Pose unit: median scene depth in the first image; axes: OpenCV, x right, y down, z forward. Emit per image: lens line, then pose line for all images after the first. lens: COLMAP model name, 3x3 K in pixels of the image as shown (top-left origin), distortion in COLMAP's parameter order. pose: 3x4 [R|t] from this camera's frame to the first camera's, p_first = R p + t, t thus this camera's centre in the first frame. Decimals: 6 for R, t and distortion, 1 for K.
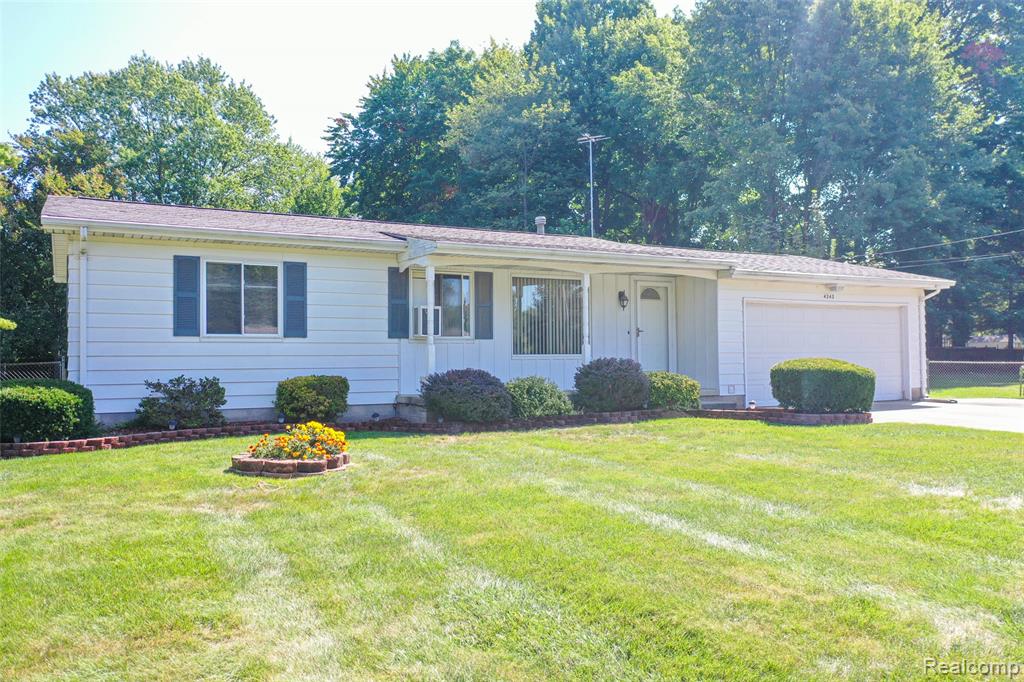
lens RADIAL K [[813.4, 0, 519.1], [0, 813.4, 333.3], [0, 0, 1]] dist [0.001217, 0.025399]
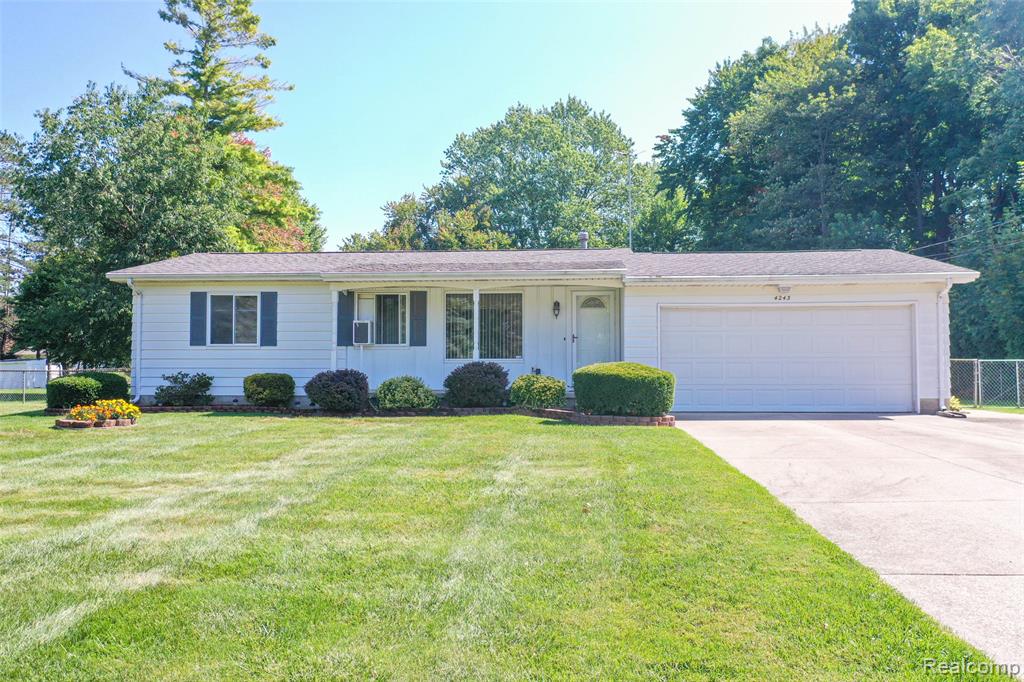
lens RADIAL K [[813.4, 0, 511.9], [0, 813.4, 348.1], [0, 0, 1]] dist [0.001217, 0.025399]
pose [[0.835778, -0.005599, -0.549040, 0.668980], [0.011073, 0.999917, 0.006658, 0.003172], [0.548957, -0.011644, 0.835770, 0.047821]]
